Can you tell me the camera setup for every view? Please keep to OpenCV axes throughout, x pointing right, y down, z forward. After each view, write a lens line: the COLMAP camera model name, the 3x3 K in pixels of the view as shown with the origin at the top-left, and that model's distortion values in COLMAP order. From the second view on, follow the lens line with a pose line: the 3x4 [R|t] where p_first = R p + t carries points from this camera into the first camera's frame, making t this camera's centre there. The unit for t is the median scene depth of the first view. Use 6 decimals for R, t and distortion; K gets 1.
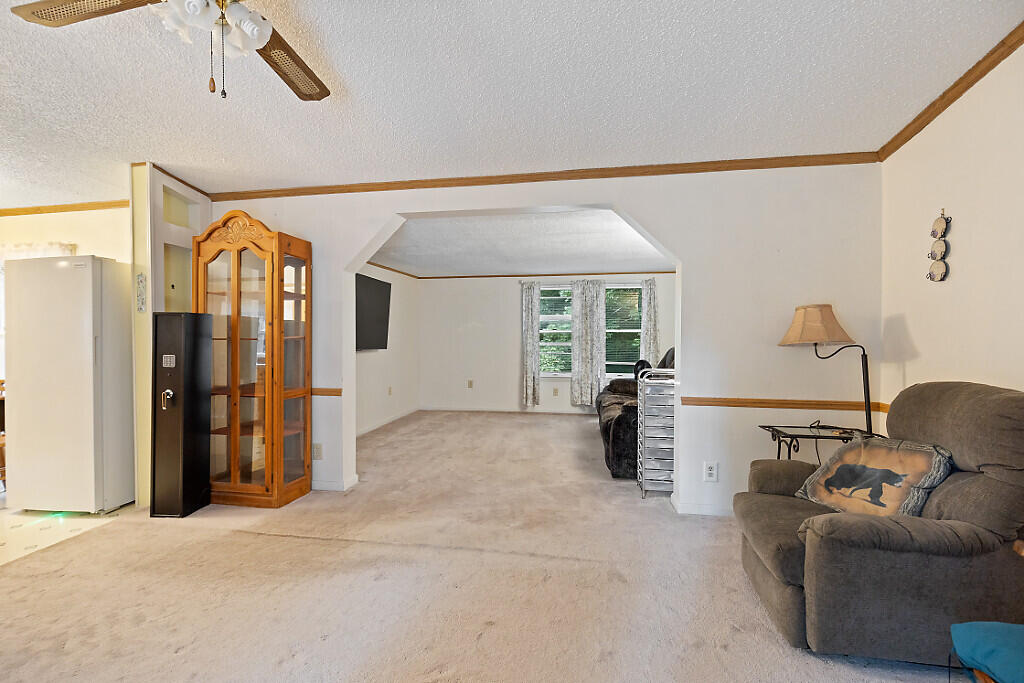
lens RADIAL K [[470.8, 0, 509.7], [0, 470.8, 348.4], [0, 0, 1]] dist [-0.000742, -0.000488]
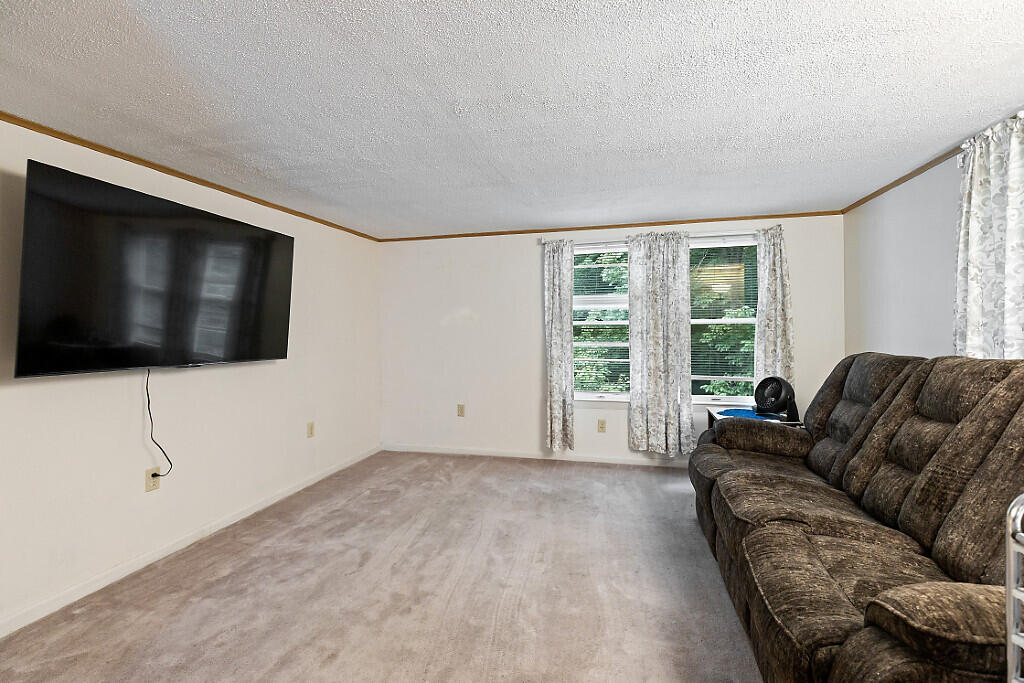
lens RADIAL K [[470.8, 0, 511.6], [0, 470.8, 334.8], [0, 0, 1]] dist [-0.000742, -0.000488]
pose [[0.997101, -0.008287, -0.075639, 0.031158], [0.007128, 0.999853, -0.015568, -0.013510], [0.075757, 0.014984, 0.997014, 0.409718]]
